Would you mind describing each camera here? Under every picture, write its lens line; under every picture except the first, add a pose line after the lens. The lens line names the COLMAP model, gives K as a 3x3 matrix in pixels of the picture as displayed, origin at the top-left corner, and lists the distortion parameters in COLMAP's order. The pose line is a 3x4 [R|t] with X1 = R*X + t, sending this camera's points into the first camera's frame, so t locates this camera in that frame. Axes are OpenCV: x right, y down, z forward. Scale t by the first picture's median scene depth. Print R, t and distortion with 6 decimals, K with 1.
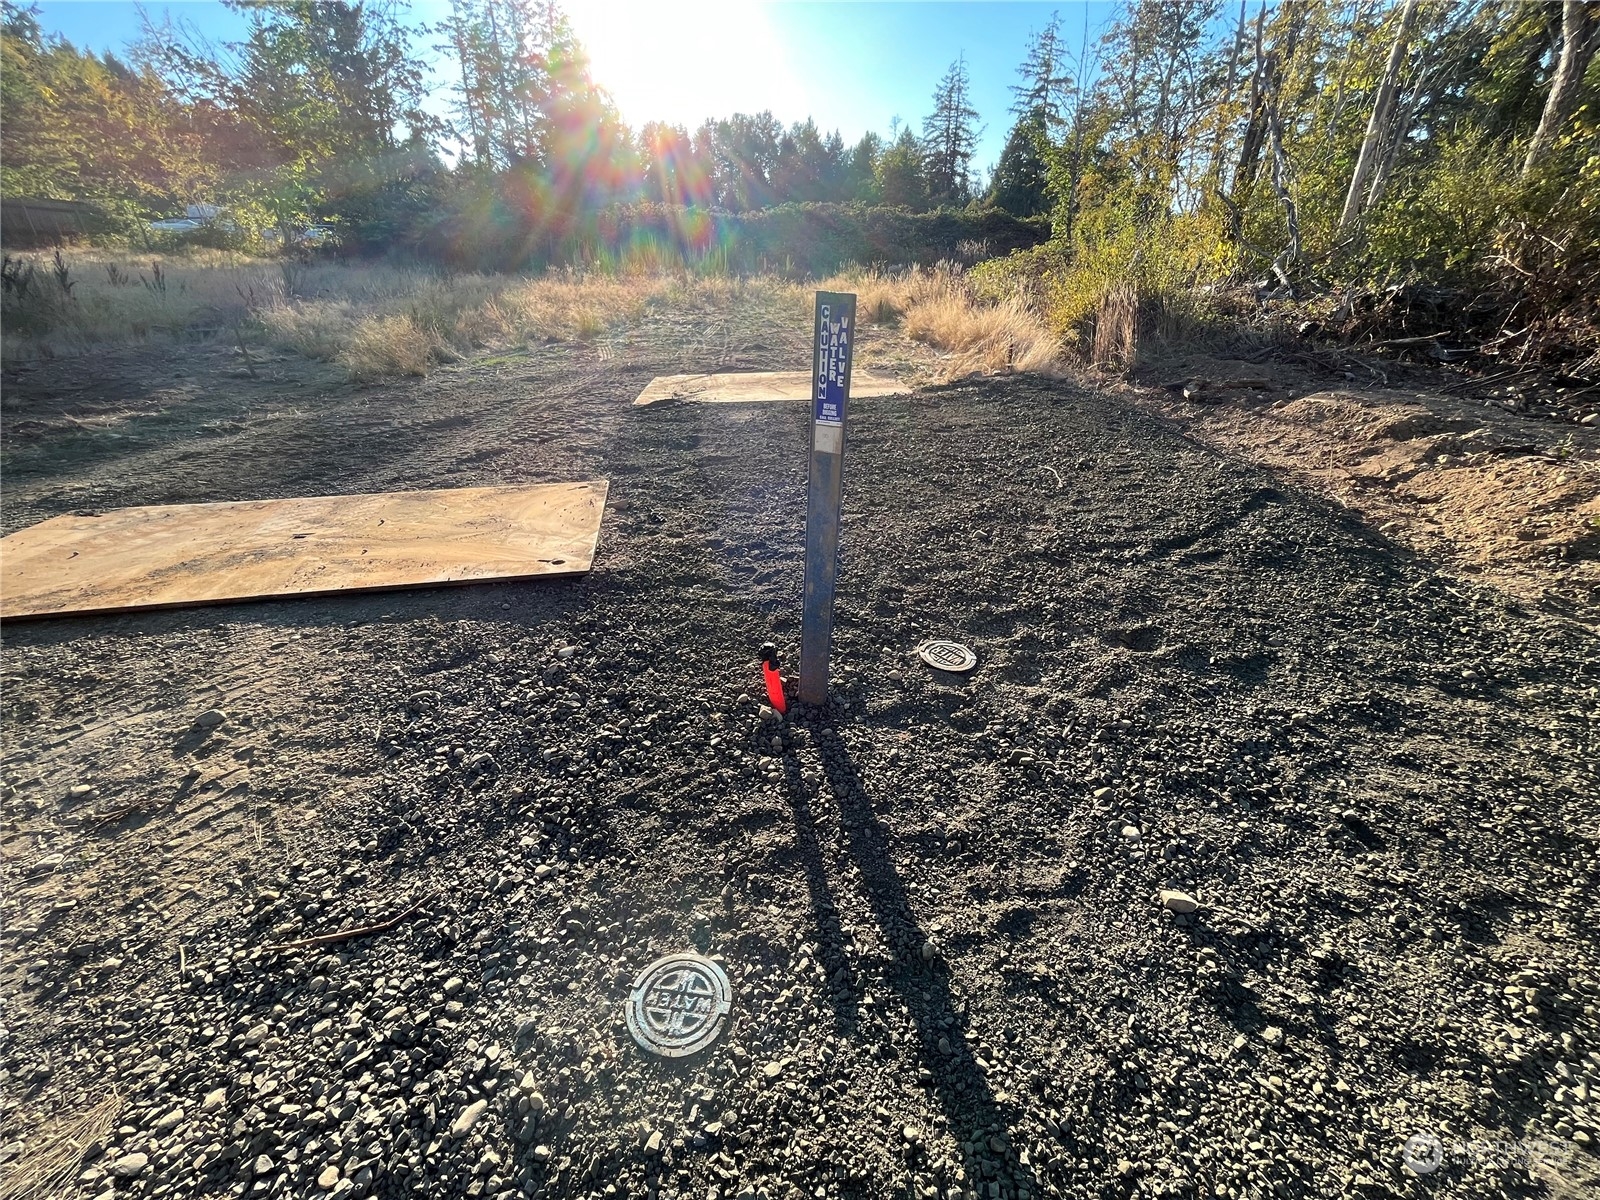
lens RADIAL K [[651.8, 0, 793.7], [0, 651.8, 600.8], [0, 0, 1]] dist [-0.005850, 0.000810]
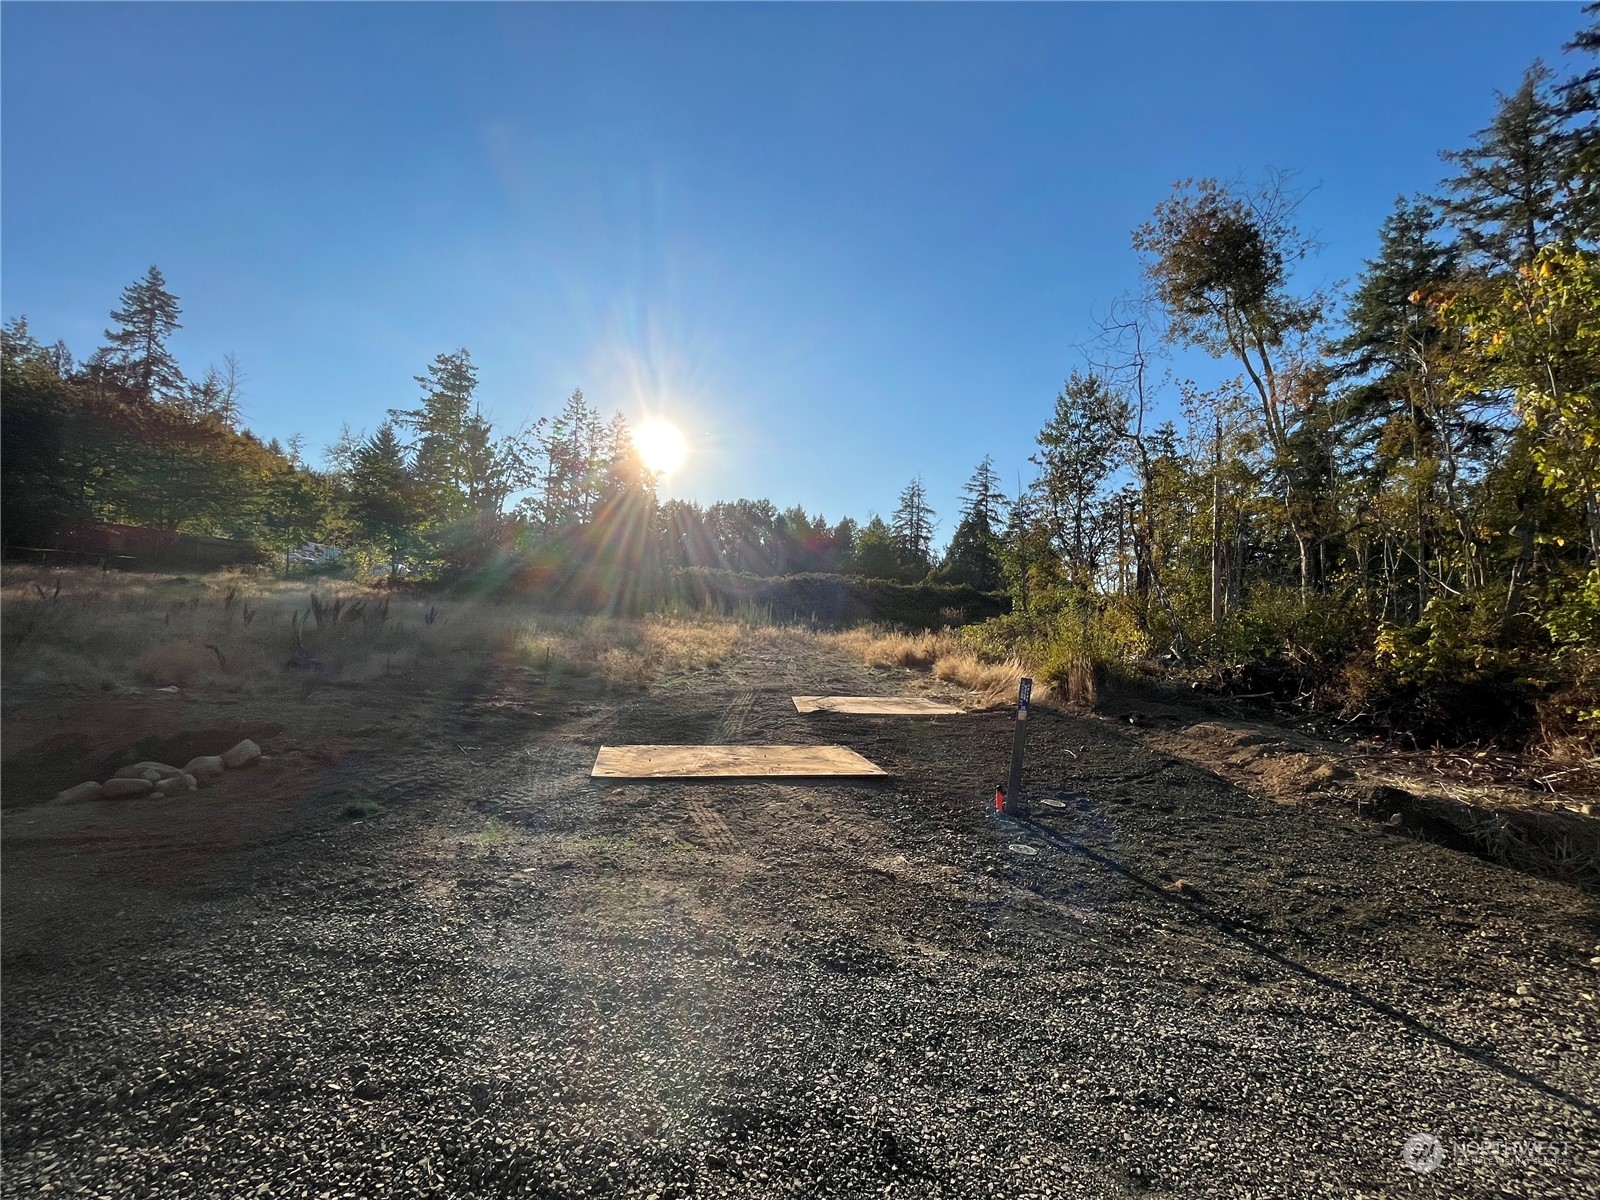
lens RADIAL K [[651.8, 0, 794.6], [0, 651.8, 599.5], [0, 0, 1]] dist [-0.005850, 0.000810]
pose [[0.998241, 0.051105, 0.030064, -0.251687], [-0.031012, 0.882189, -0.469874, 0.169607], [-0.050535, 0.468115, 0.882222, -0.445434]]
